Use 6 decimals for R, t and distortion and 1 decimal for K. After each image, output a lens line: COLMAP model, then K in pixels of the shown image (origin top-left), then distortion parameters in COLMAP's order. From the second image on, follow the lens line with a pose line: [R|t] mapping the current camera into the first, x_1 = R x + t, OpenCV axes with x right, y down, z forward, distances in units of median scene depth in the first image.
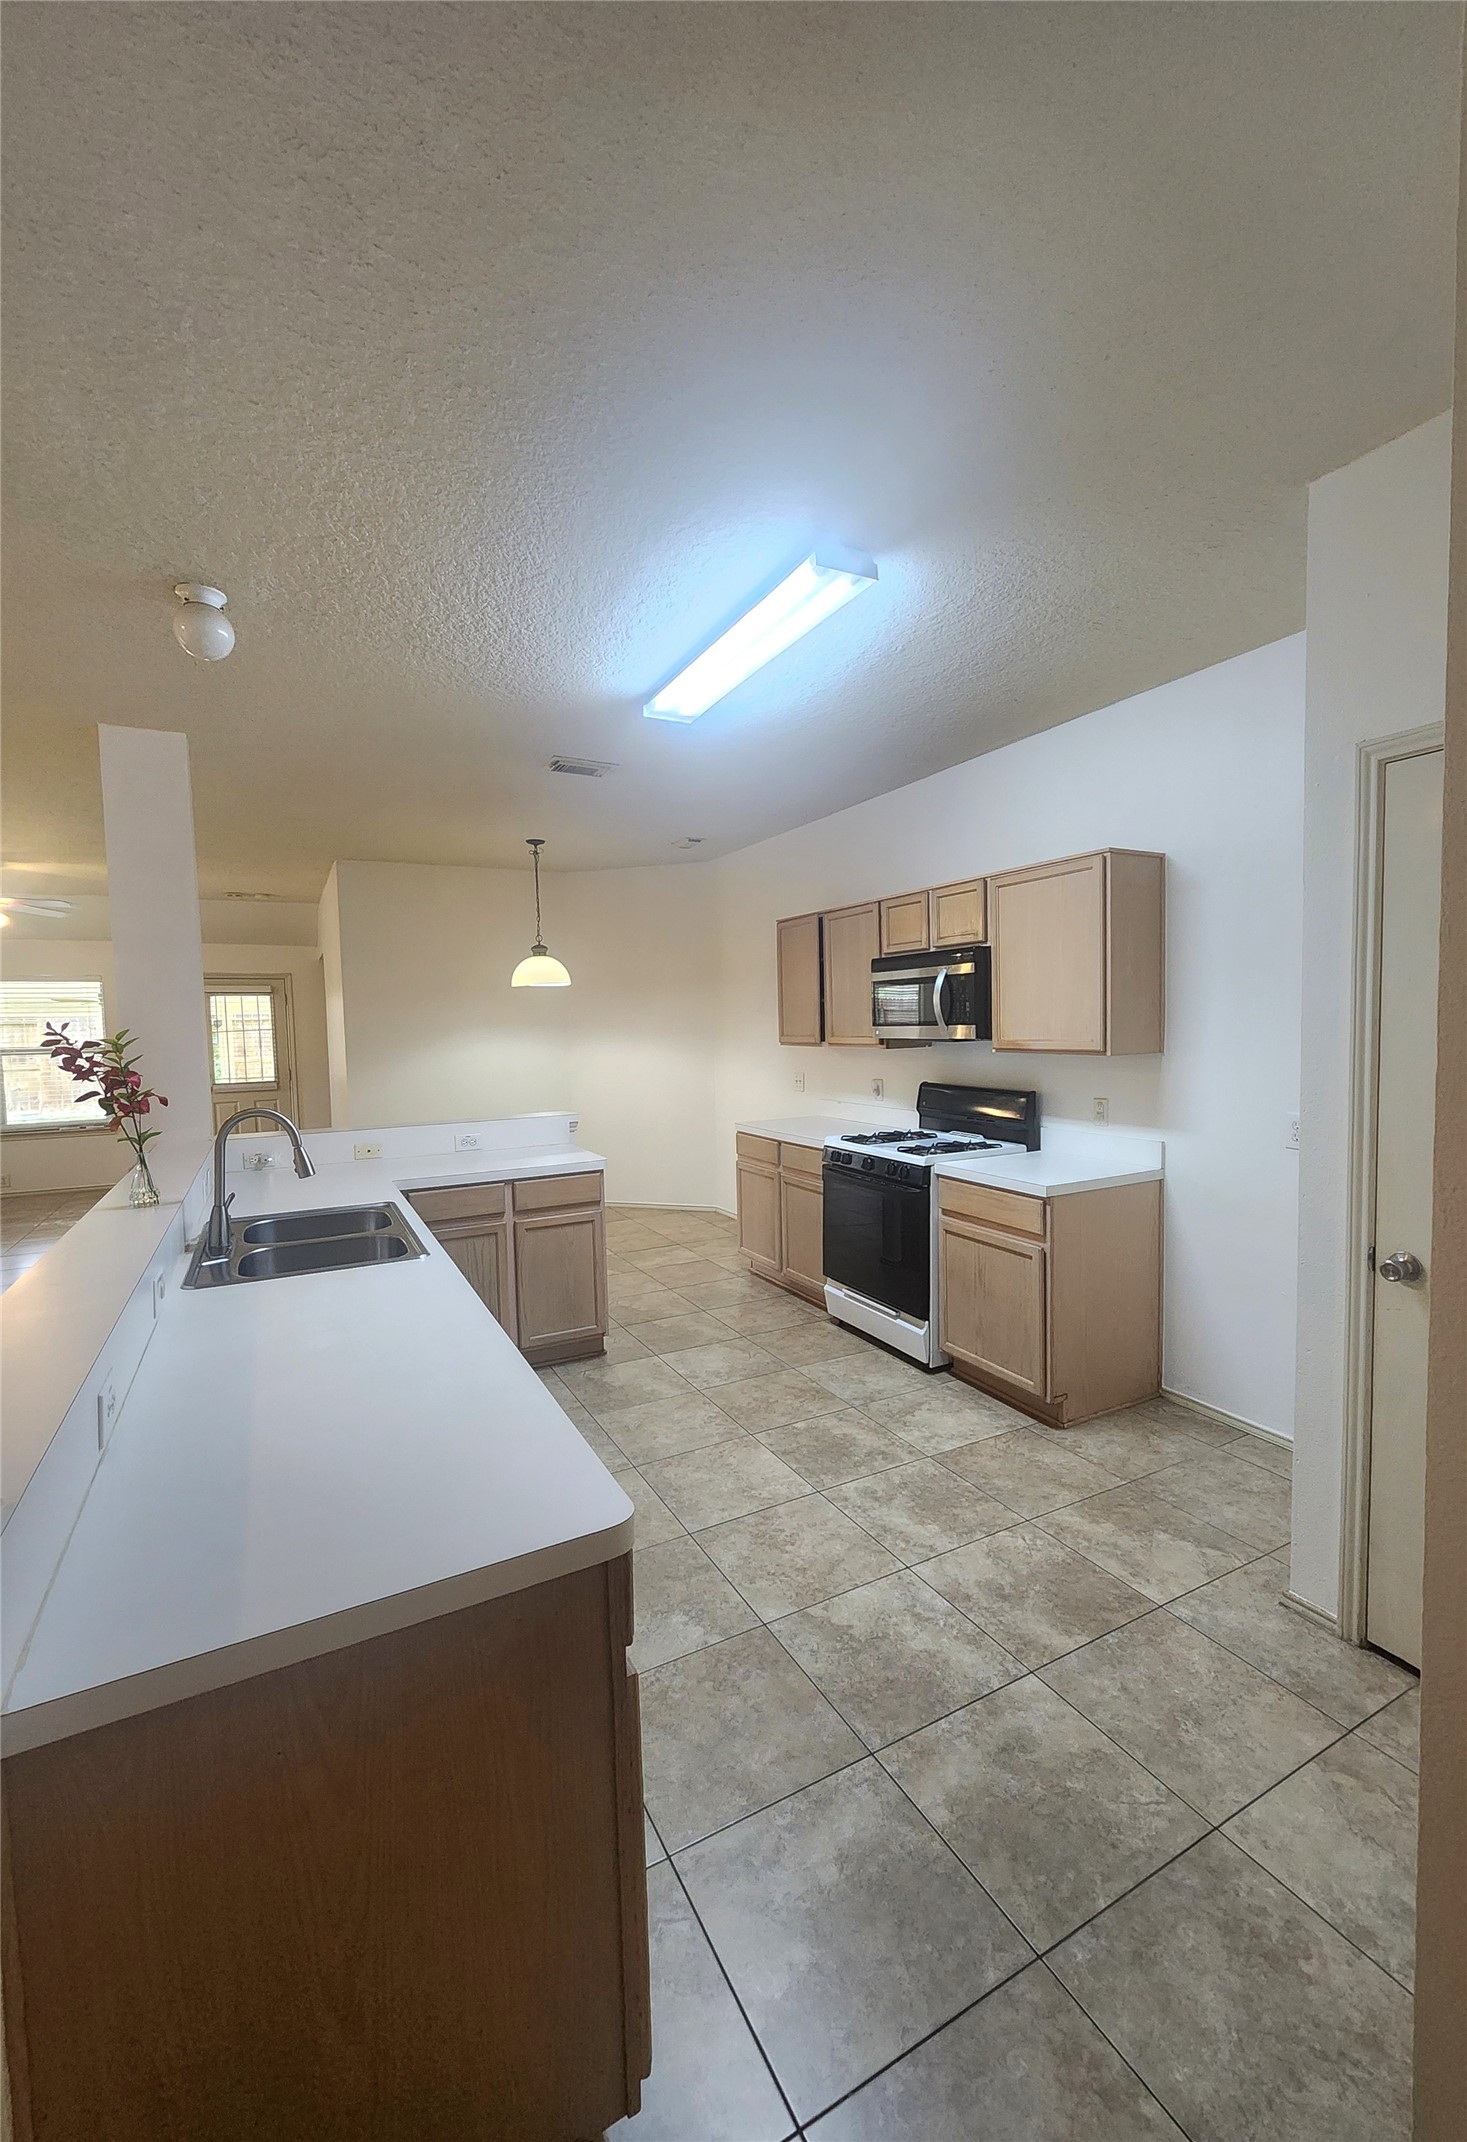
lens RADIAL K [[874.5, 0, 739.8], [0, 874.5, 1076.8], [0, 0, 1]] dist [0.003069, 0.000034]
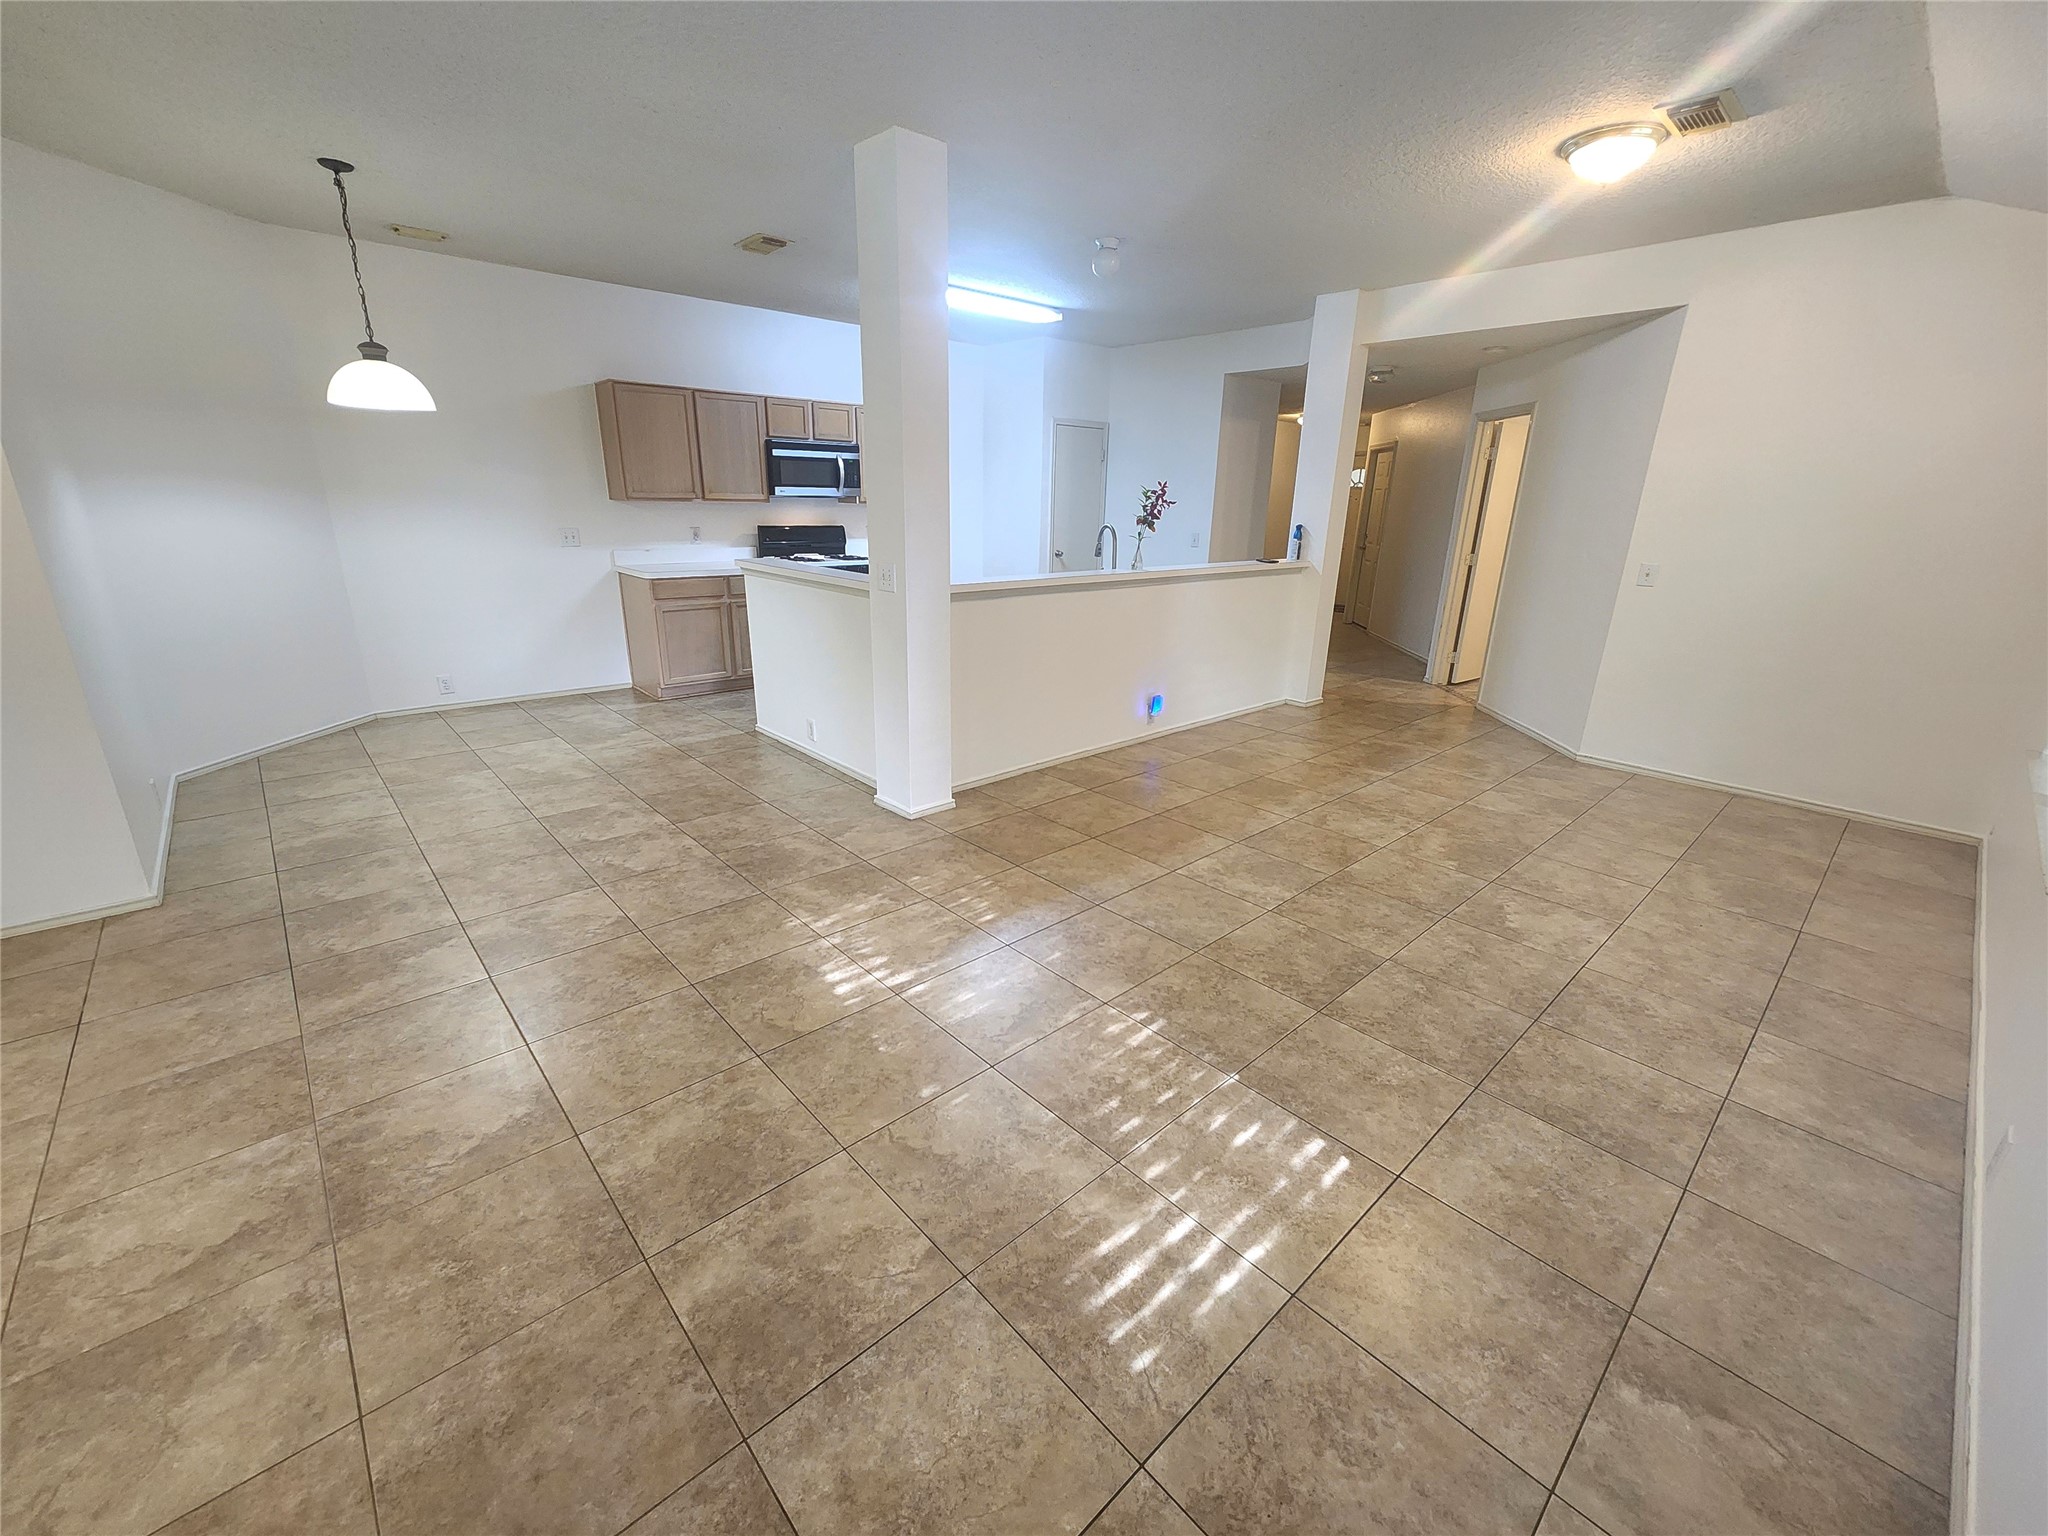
lens RADIAL K [[844.5, 0, 1027.3], [0, 844.5, 764.2], [0, 0, 1]] dist [-0.000355, 0.000212]
pose [[-0.253267, -0.278336, 0.926491, -1.543185], [0.046373, 0.953121, 0.299014, -0.018477], [-0.966284, 0.118694, -0.228487, 1.029814]]
